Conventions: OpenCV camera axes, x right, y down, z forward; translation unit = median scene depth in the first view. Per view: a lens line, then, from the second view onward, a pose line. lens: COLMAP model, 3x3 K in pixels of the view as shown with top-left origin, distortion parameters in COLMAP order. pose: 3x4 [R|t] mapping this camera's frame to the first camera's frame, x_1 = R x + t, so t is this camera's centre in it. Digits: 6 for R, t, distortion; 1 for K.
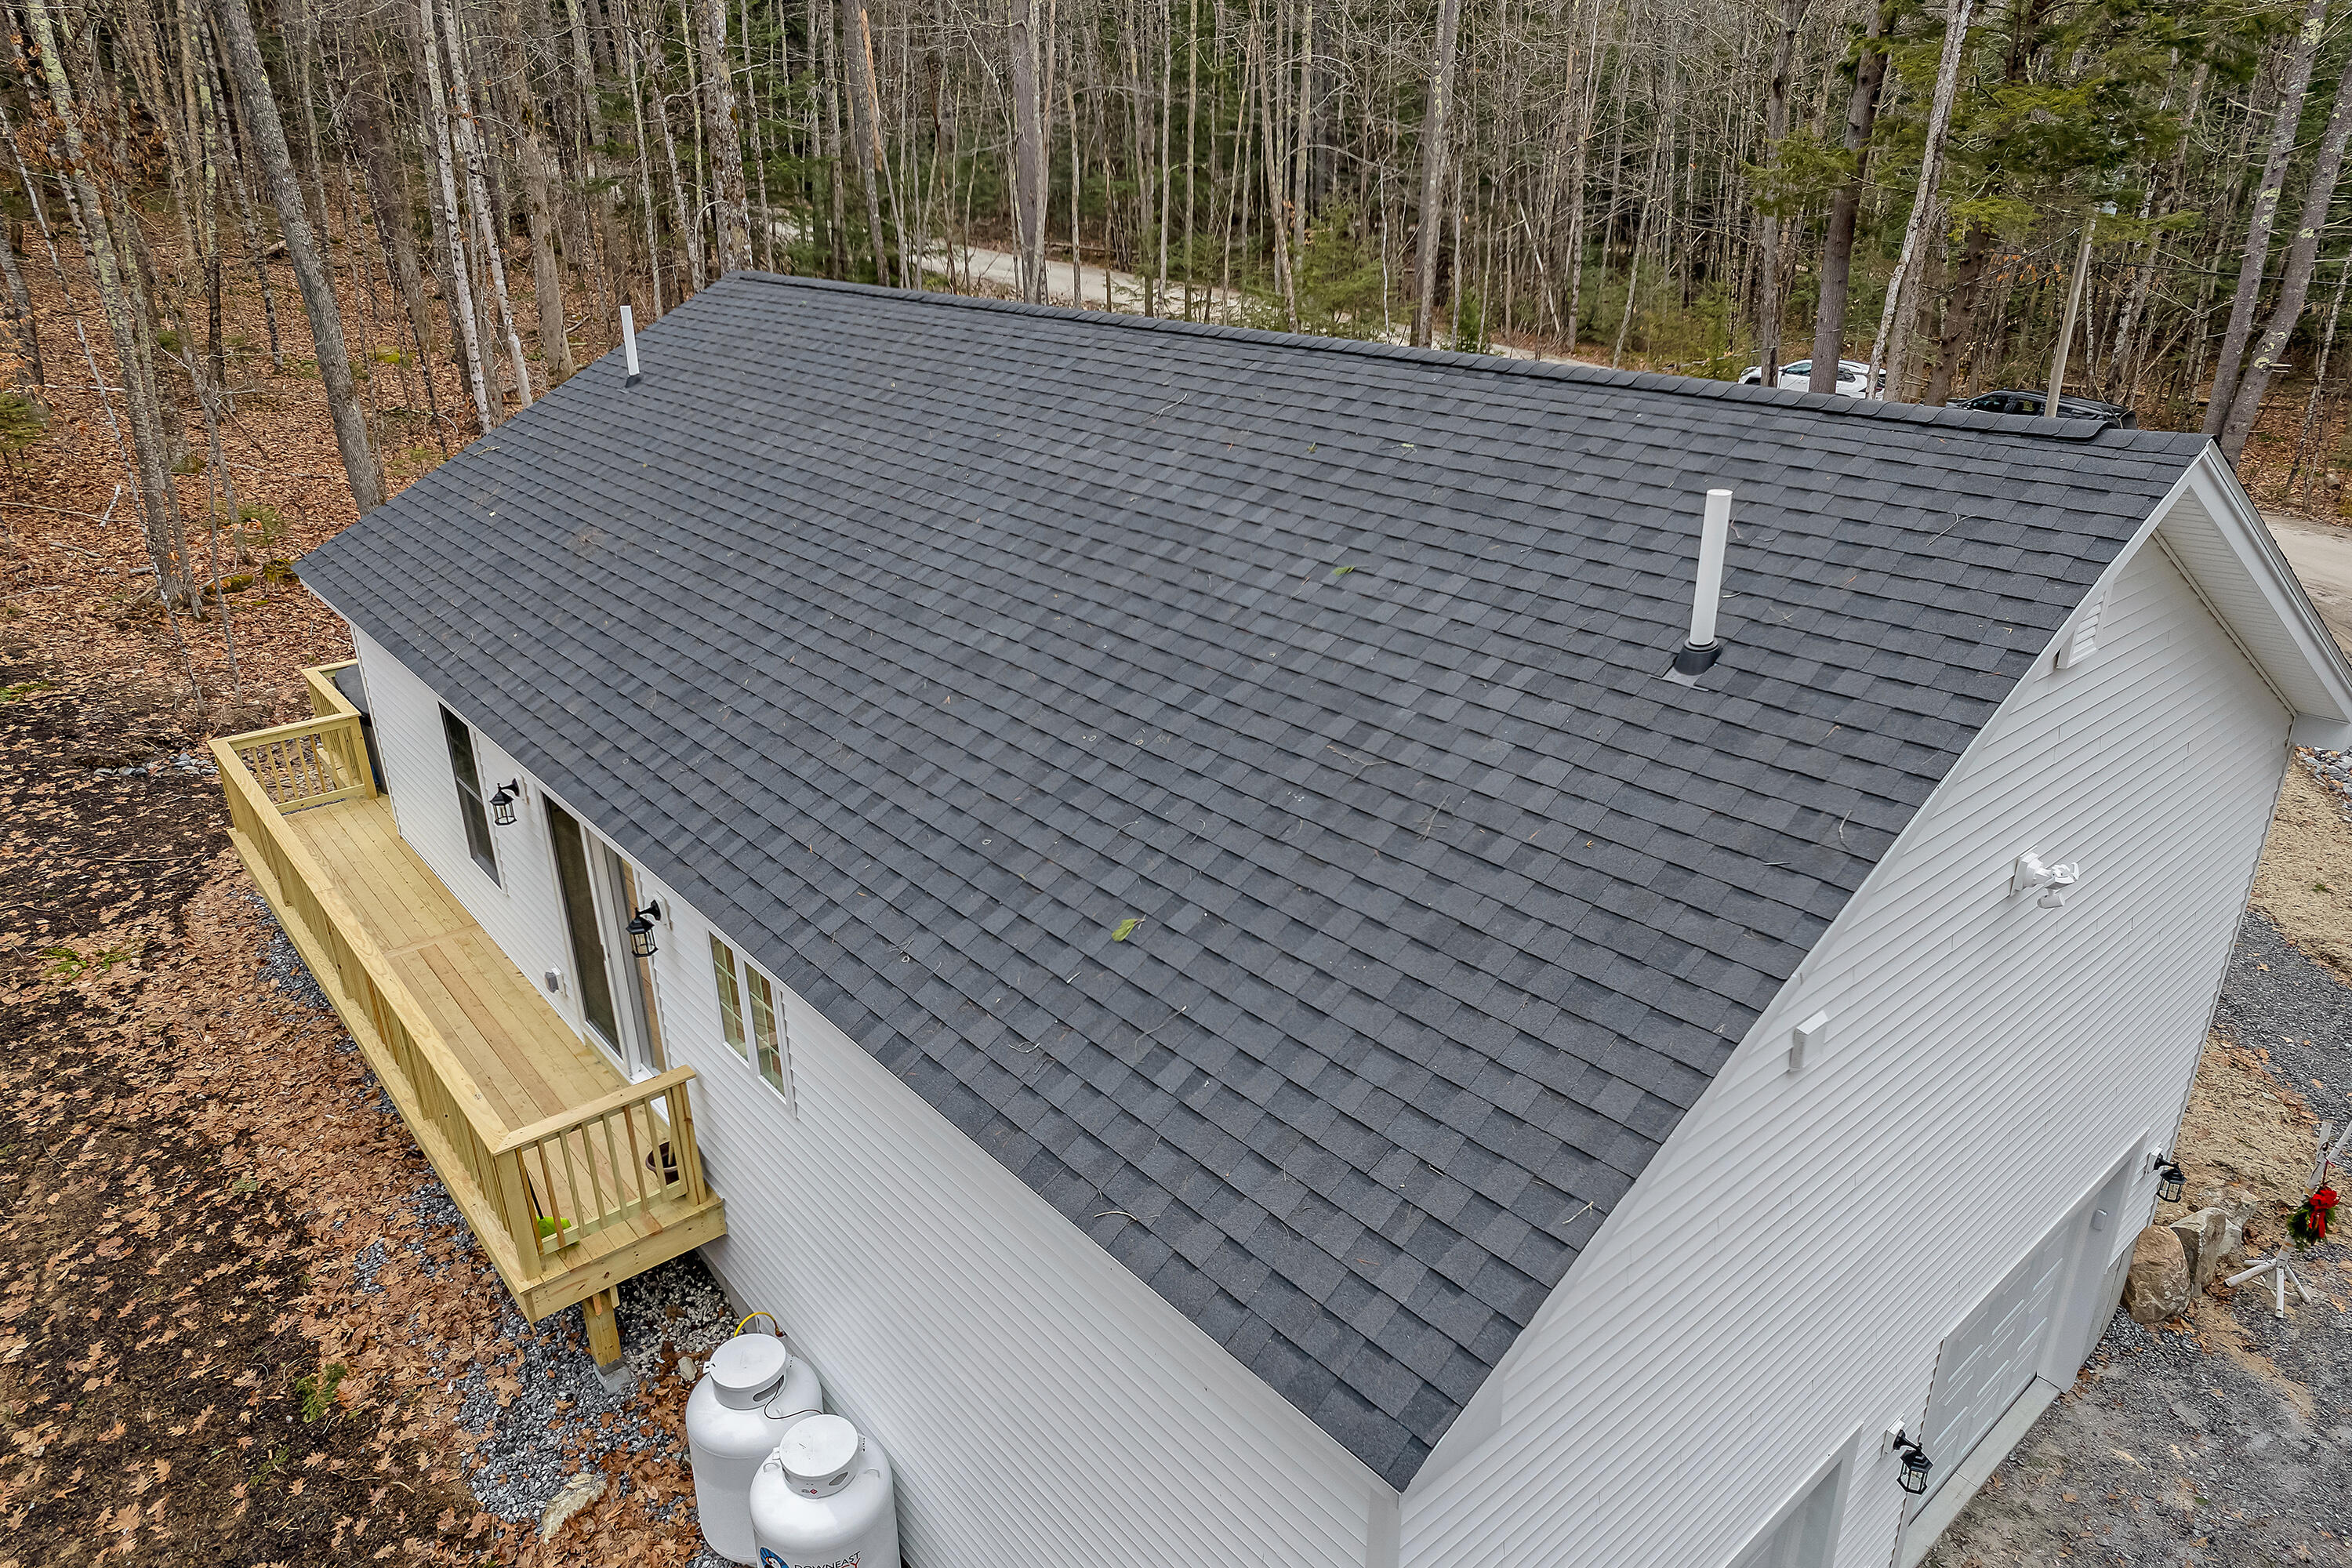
lens RADIAL K [[1507.8, 0, 1216.1], [0, 1507.8, 790.8], [0, 0, 1]] dist [-0.037091, 0.073922]
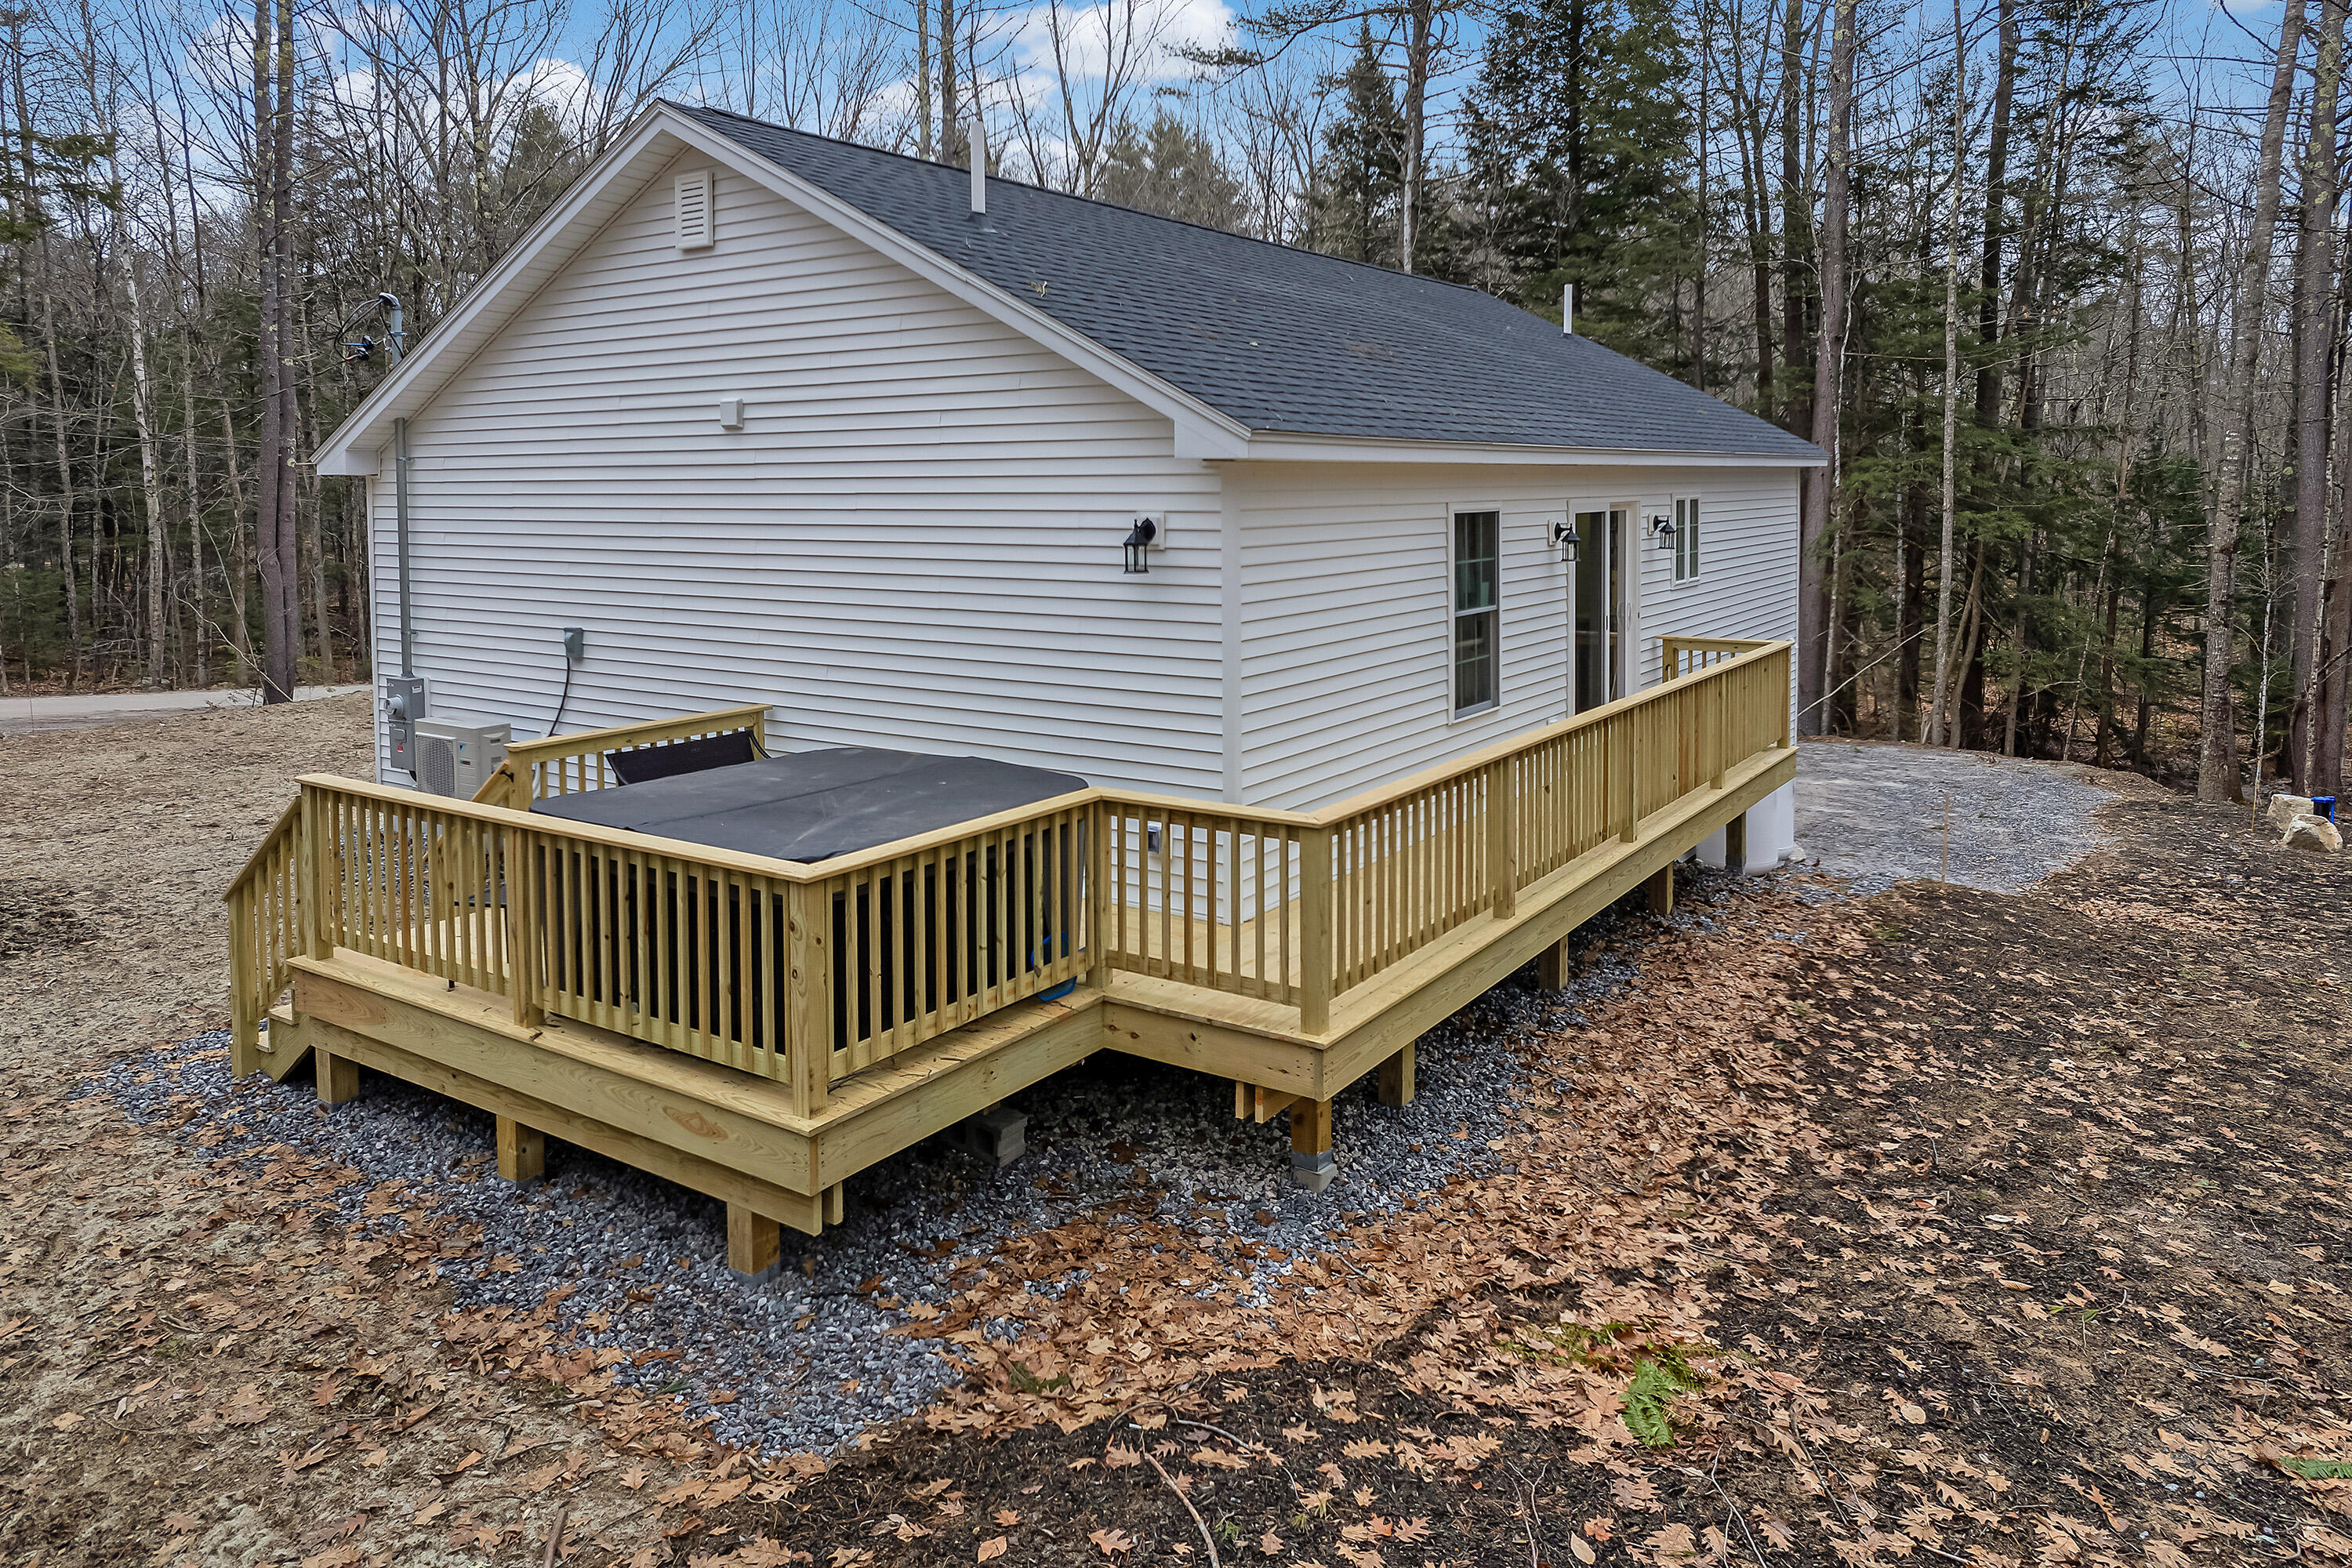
lens RADIAL K [[1507.8, 0, 1216.1], [0, 1507.8, 790.8], [0, 0, 1]] dist [-0.037091, 0.073922]
pose [[-0.266927, -0.194412, 0.943903, -1.104864], [0.390396, 0.873665, 0.290346, -0.180818], [-0.881102, 0.445997, -0.157307, 1.139847]]
